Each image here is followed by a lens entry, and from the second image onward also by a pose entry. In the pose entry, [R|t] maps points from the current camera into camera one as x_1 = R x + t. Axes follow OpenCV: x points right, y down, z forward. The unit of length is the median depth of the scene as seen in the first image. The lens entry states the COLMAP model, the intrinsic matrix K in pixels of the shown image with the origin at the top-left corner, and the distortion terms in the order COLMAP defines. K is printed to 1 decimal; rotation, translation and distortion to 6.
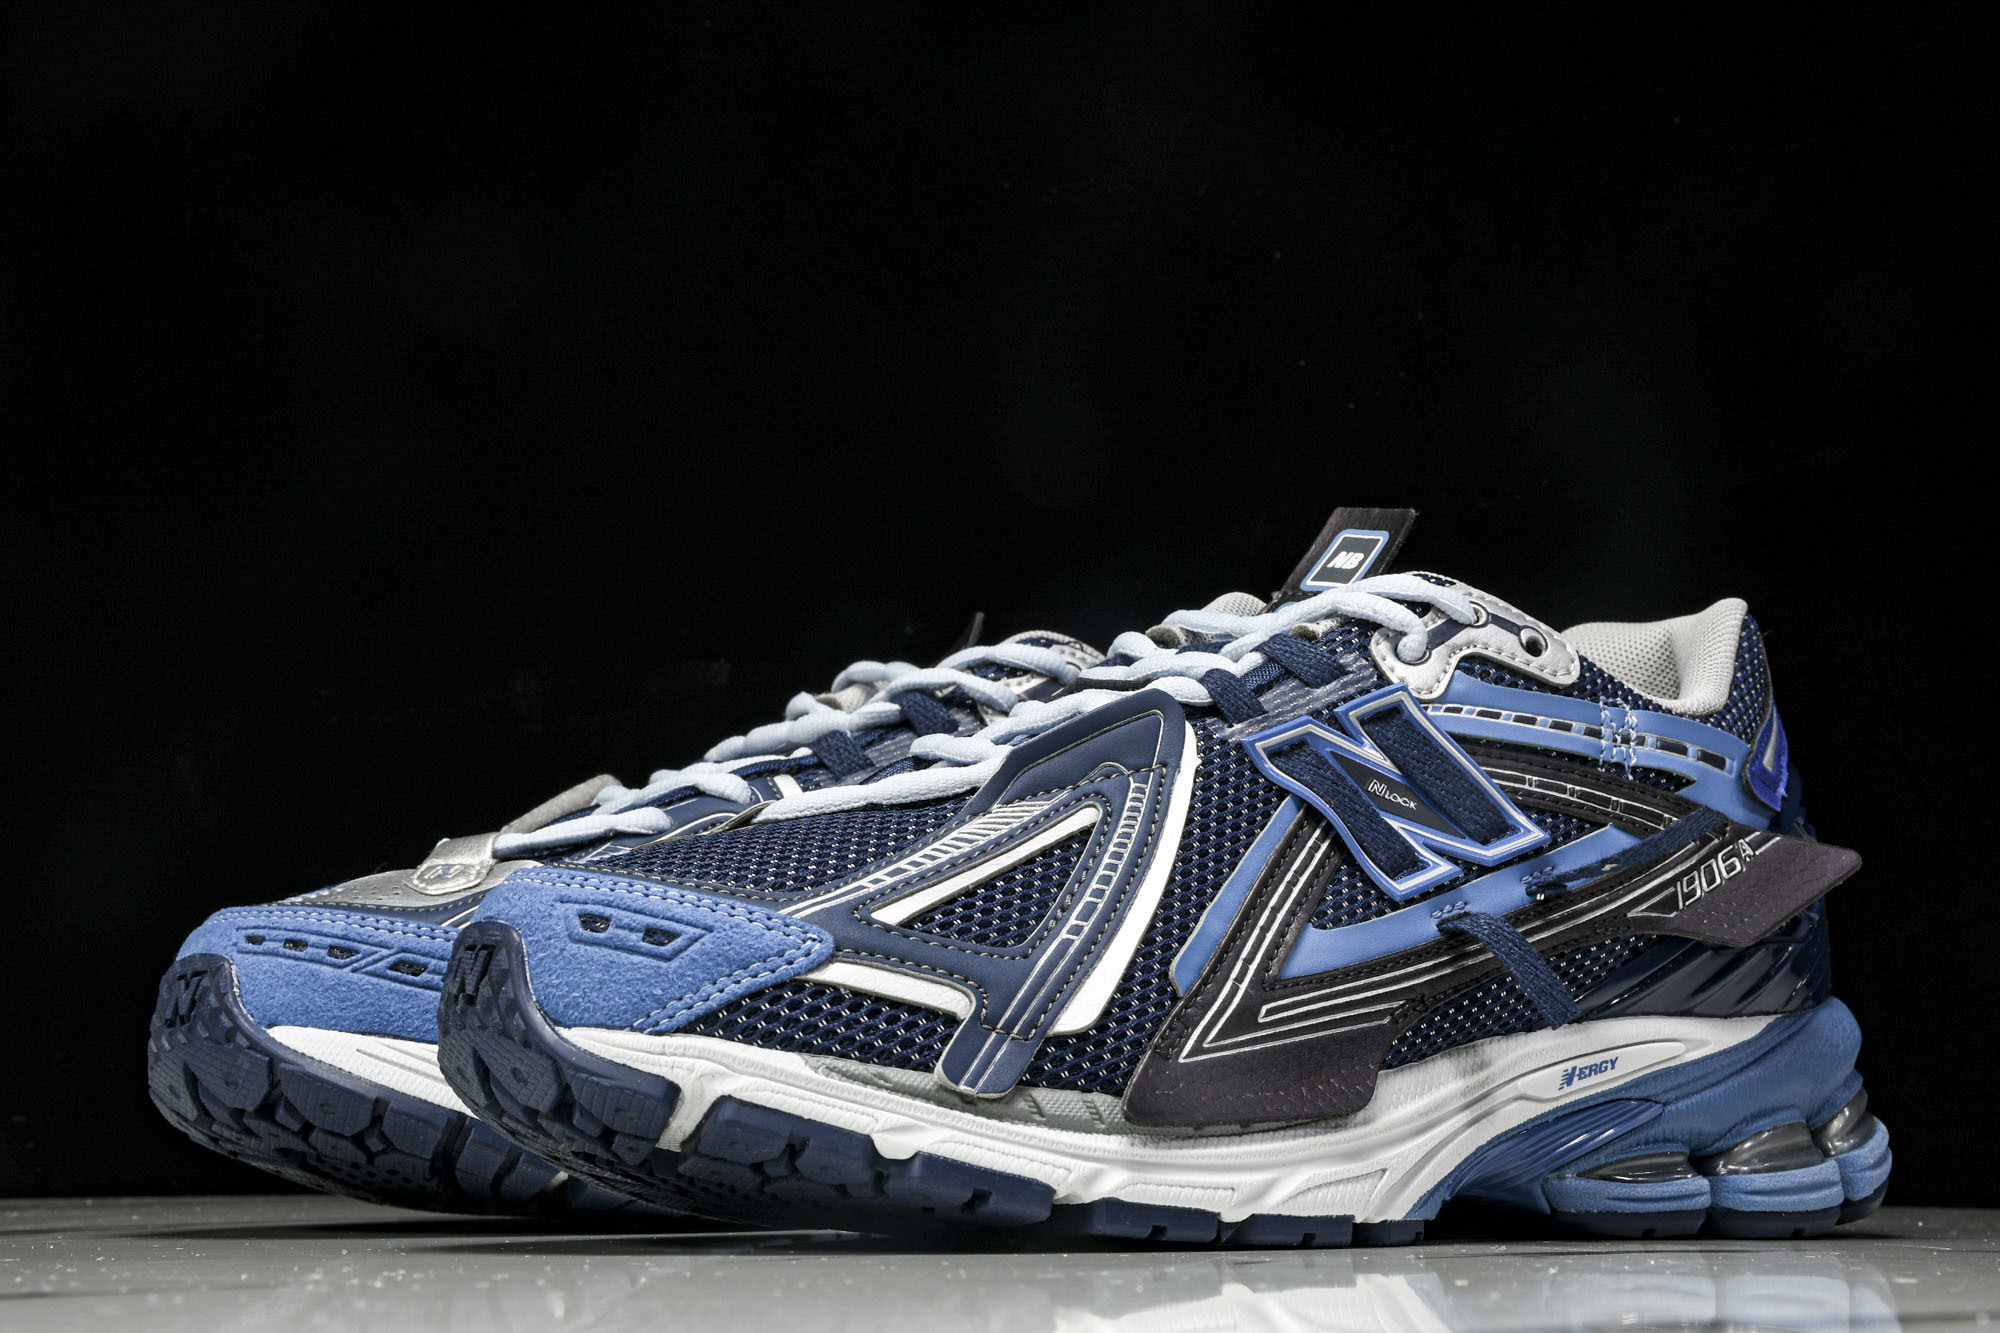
lens RADIAL K [[3353.4, 0, 1000.0], [0, 3353.4, 666.5], [0, 0, 1]] dist [0.132679, 0.052478]
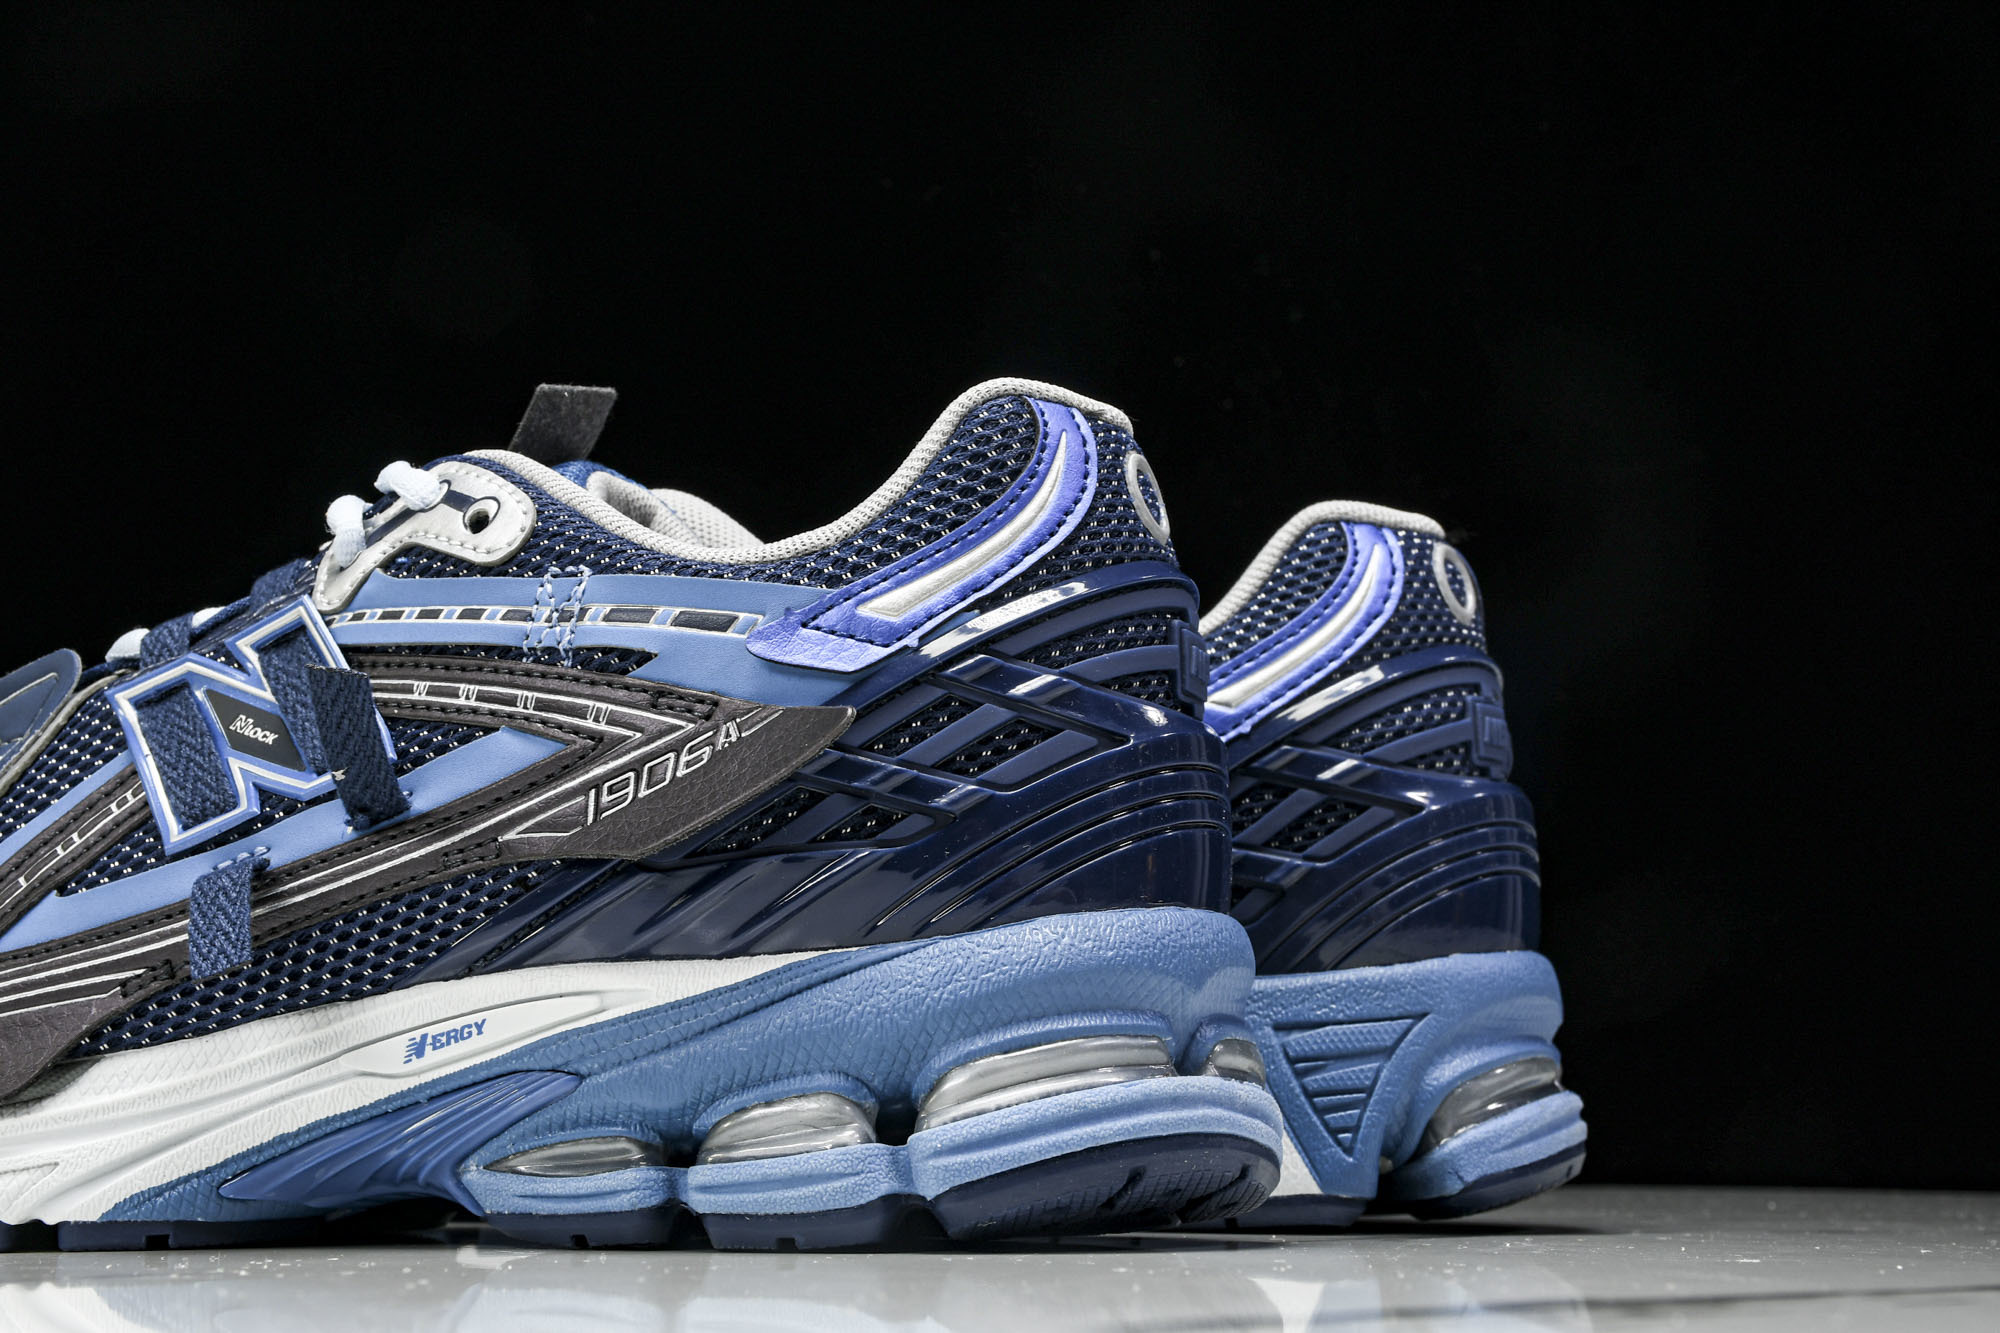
lens RADIAL K [[3353.4, 0, 1000.0], [0, 3353.4, 666.5], [0, 0, 1]] dist [0.132679, 0.052478]
pose [[0.514018, -0.126868, -0.848345, 0.994103], [0.120675, 0.989861, -0.074913, 0.114950], [0.849248, -0.063867, 0.524117, 0.738561]]
